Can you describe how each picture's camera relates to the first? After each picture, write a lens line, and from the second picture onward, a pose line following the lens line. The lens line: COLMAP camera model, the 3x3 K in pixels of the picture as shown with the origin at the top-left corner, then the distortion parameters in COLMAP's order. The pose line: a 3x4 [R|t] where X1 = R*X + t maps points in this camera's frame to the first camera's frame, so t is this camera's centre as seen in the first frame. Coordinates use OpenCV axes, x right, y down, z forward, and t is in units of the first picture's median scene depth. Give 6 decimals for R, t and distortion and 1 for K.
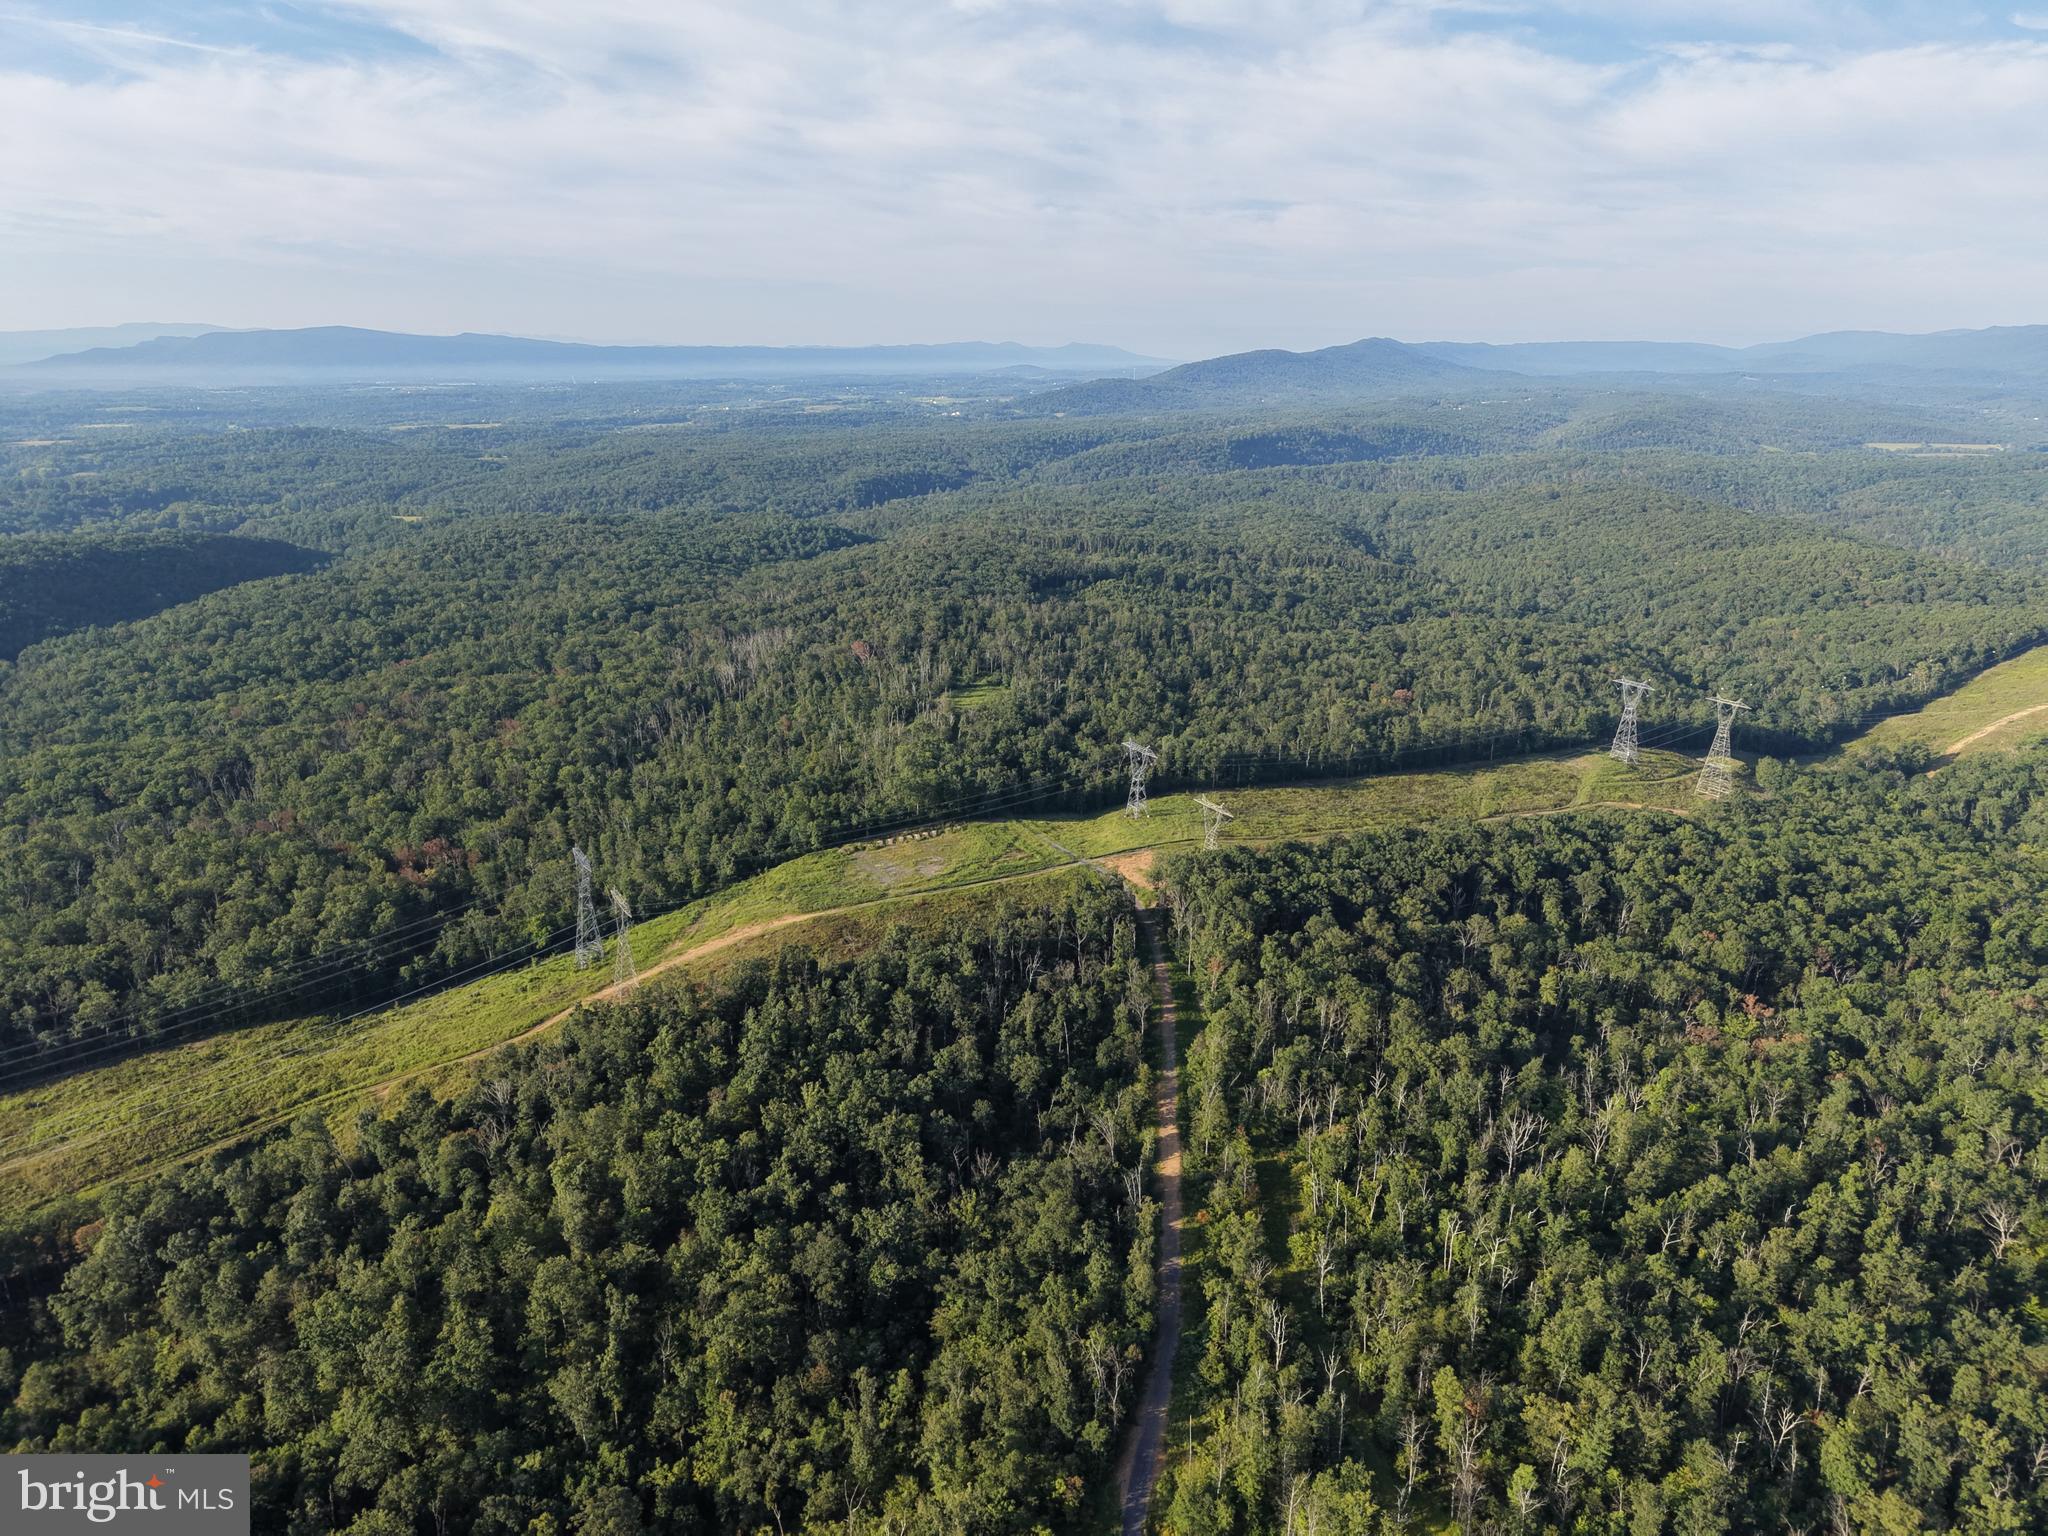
lens RADIAL K [[1369.4, 0, 1034.0], [0, 1369.4, 630.3], [0, 0, 1]] dist [0.005659, -0.025909]
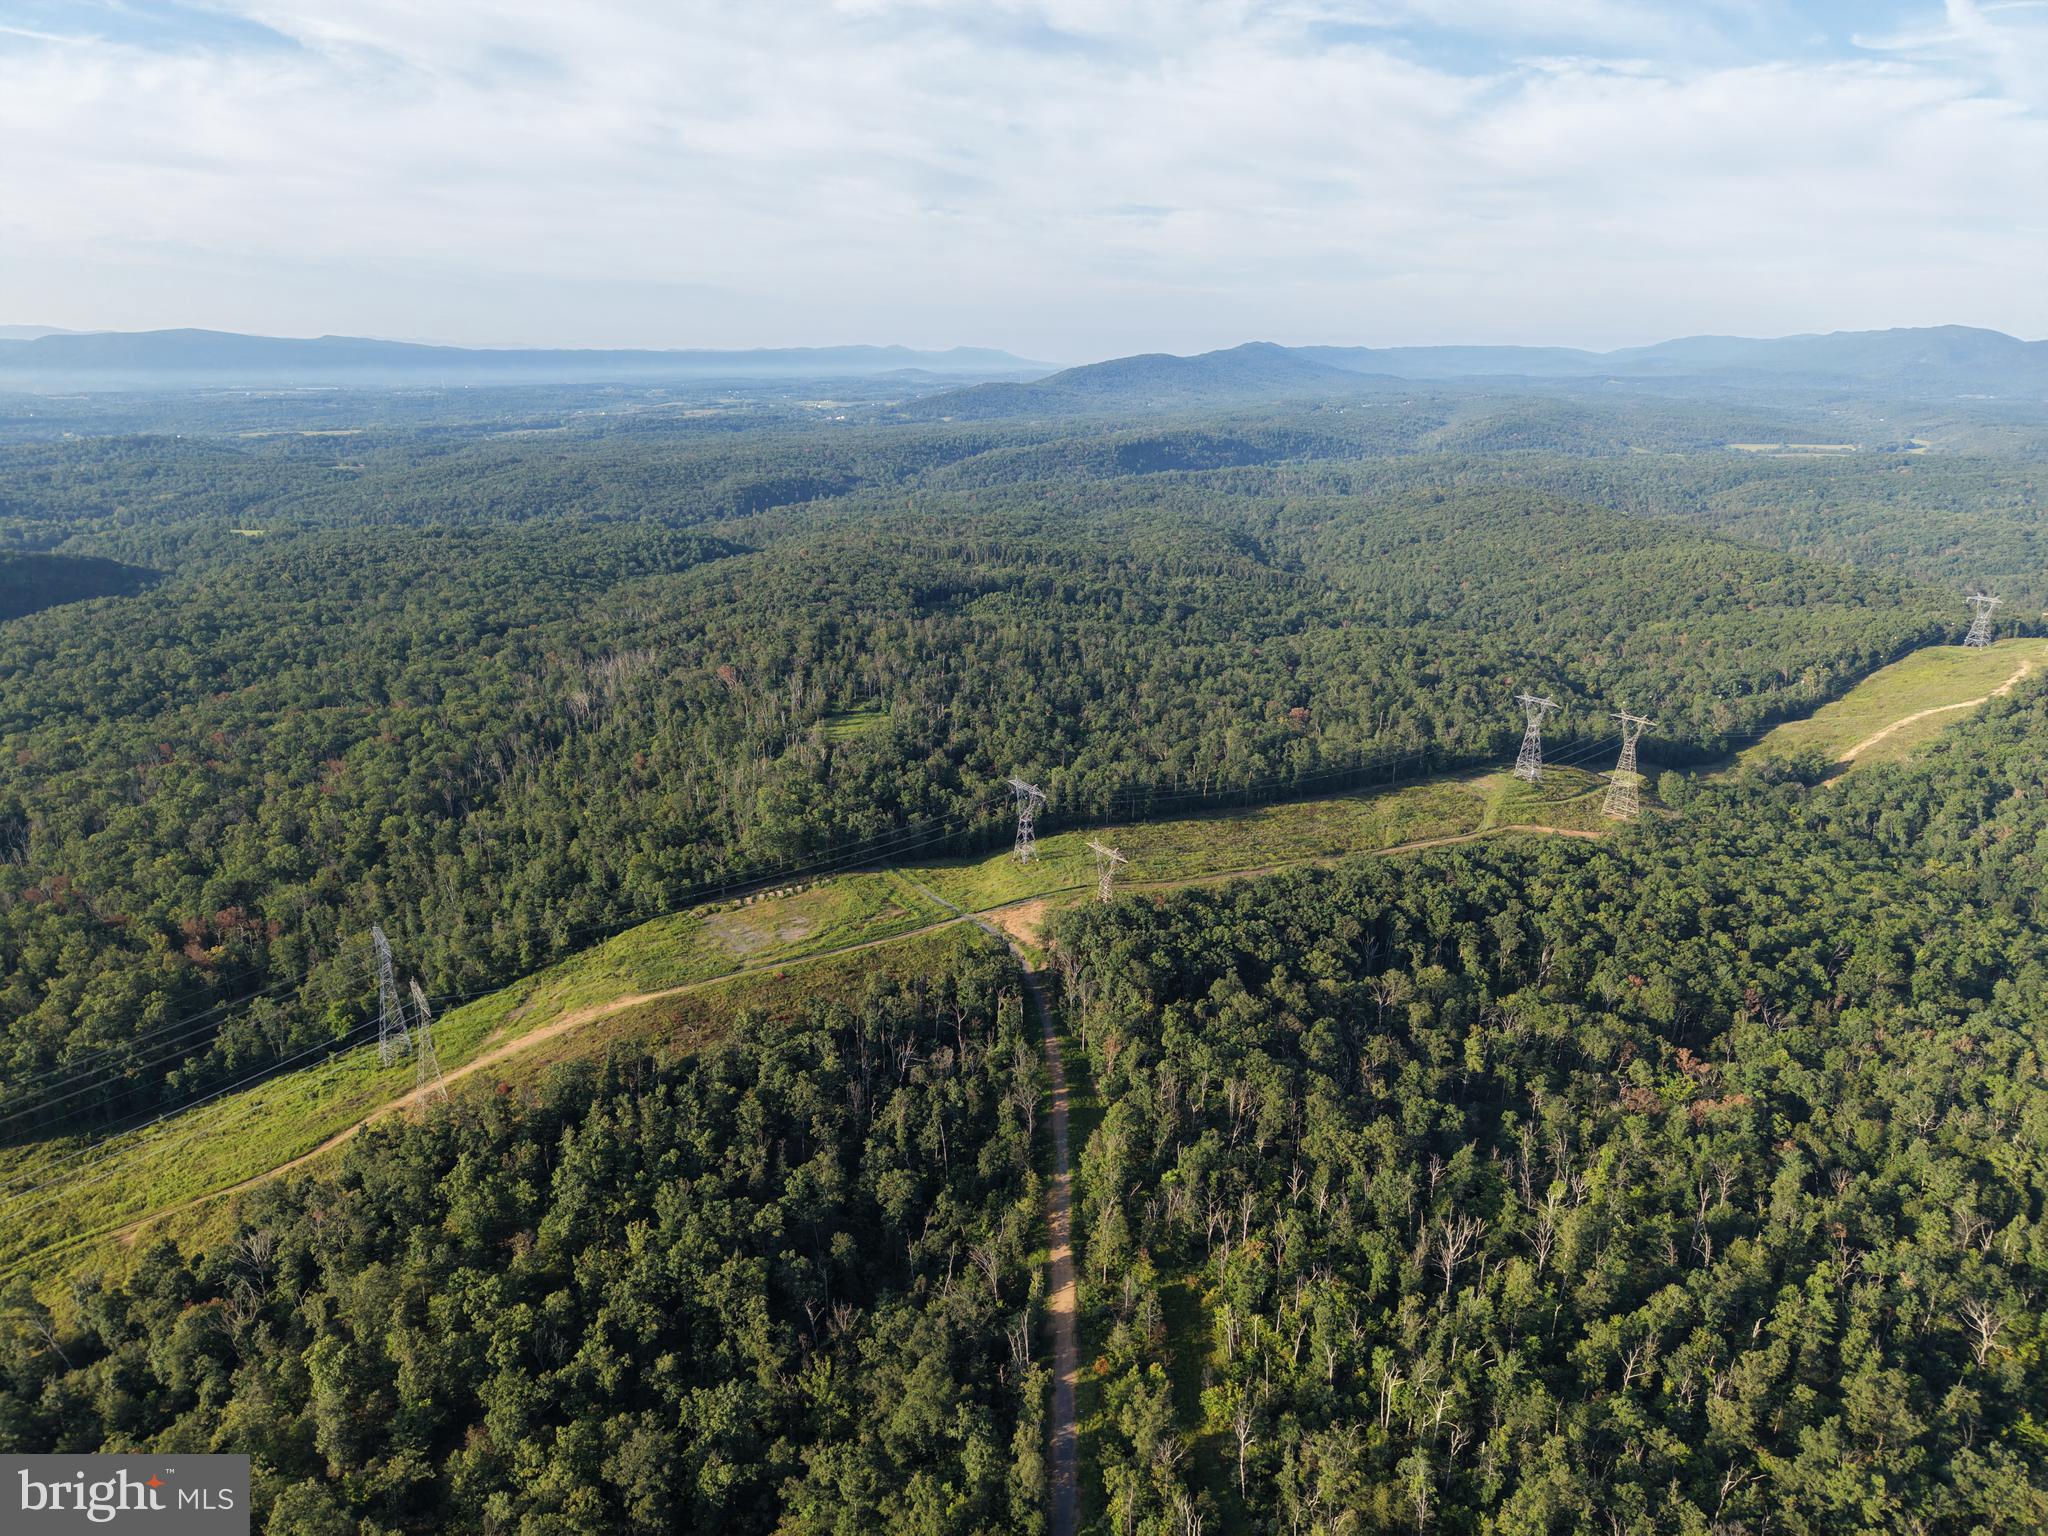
lens RADIAL K [[1369.4, 0, 1034.0], [0, 1369.4, 630.3], [0, 0, 1]] dist [0.005659, -0.025909]
pose [[0.996750, -0.014611, 0.079223, 0.014060], [0.014826, 0.999888, -0.002130, -0.020524], [-0.079183, 0.003298, 0.996855, 0.102122]]
